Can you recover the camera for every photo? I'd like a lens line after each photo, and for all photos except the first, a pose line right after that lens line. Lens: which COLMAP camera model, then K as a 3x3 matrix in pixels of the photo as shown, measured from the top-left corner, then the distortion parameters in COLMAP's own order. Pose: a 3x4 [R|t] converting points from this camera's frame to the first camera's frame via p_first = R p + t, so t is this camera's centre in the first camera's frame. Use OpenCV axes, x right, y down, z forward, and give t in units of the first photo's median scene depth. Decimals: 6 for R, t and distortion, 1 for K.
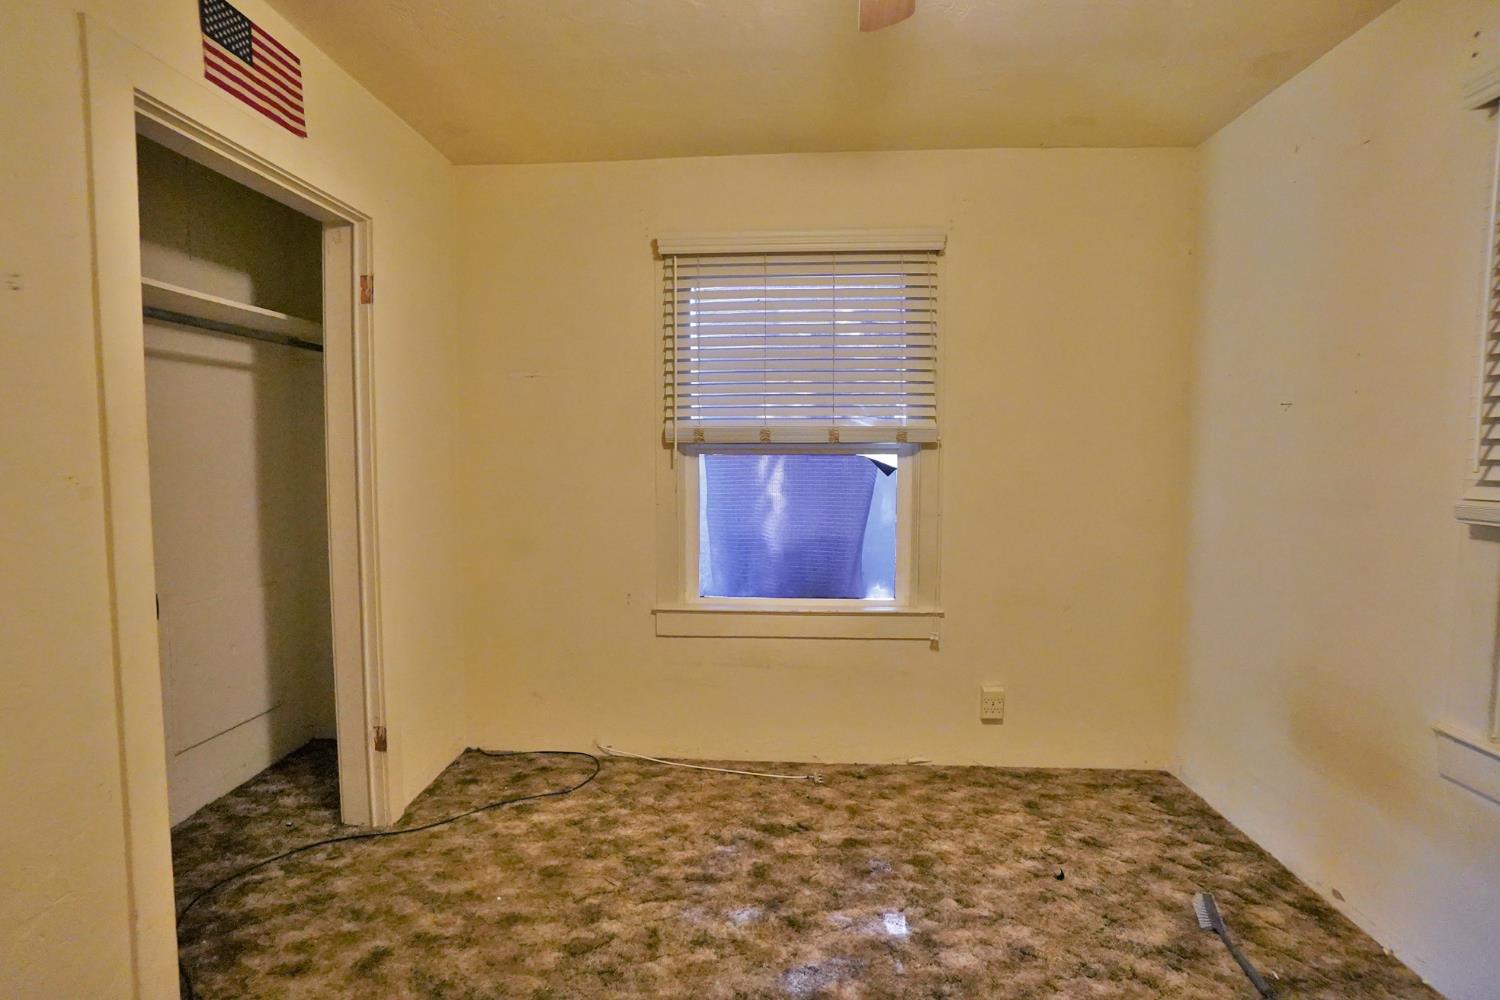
lens RADIAL K [[661.9, 0, 733.2], [0, 661.9, 490.3], [0, 0, 1]] dist [-0.062881, 0.022726]
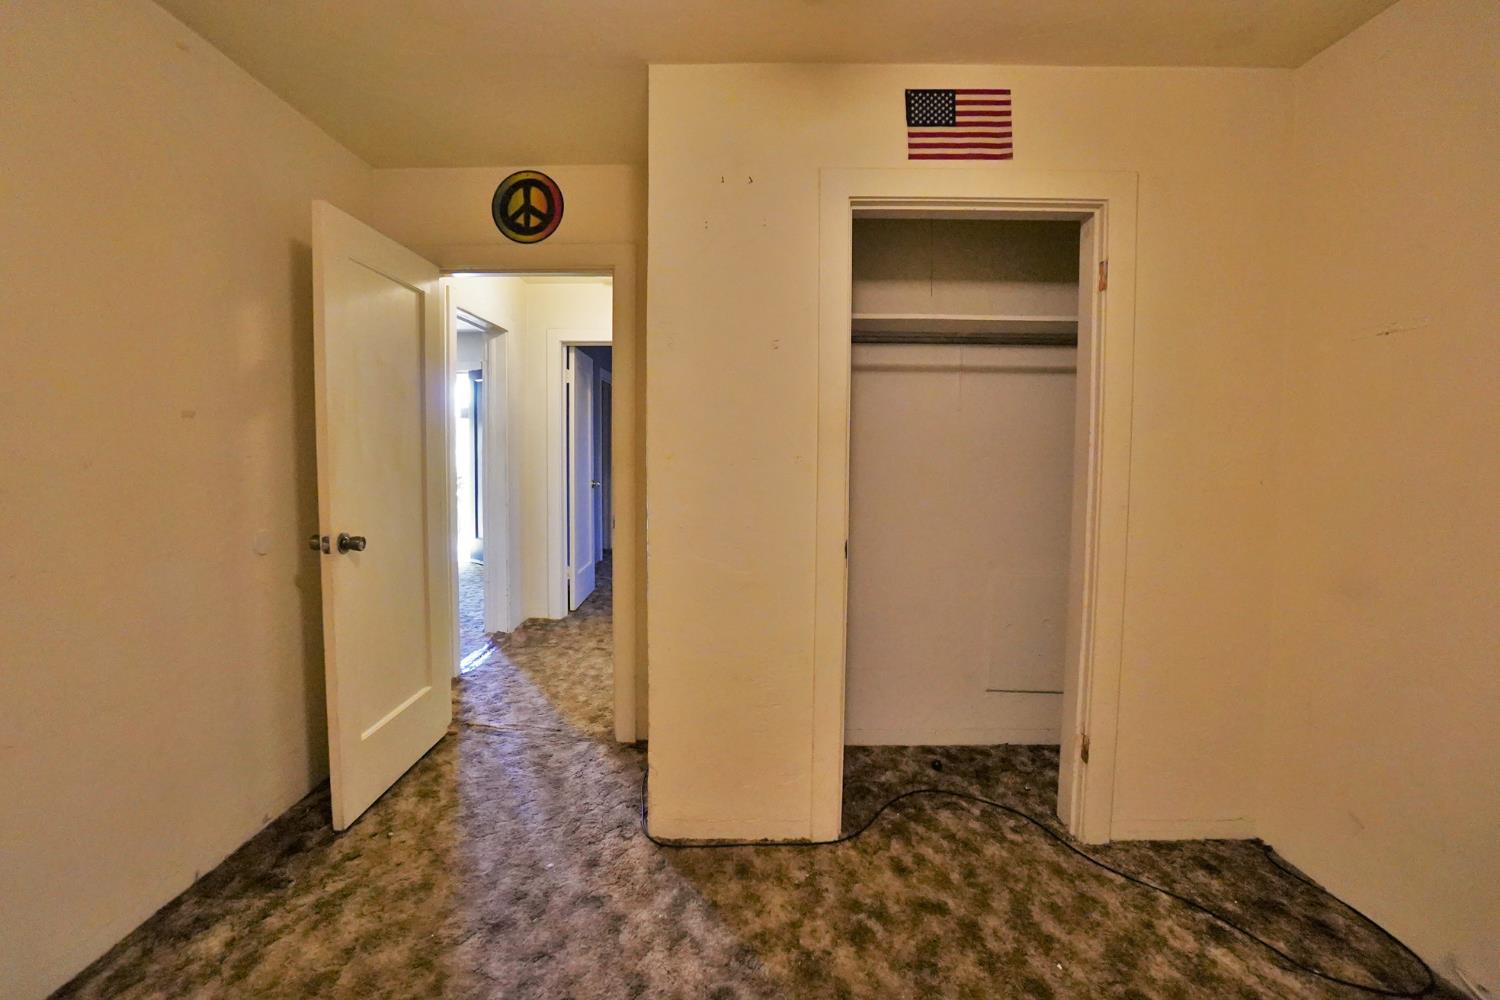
lens RADIAL K [[661.9, 0, 733.2], [0, 661.9, 490.3], [0, 0, 1]] dist [-0.062881, 0.022726]
pose [[0.058965, 0.054610, -0.996765, 0.400185], [-0.071422, 0.996174, 0.050353, -0.005876], [0.995702, 0.068222, 0.062640, 0.453495]]
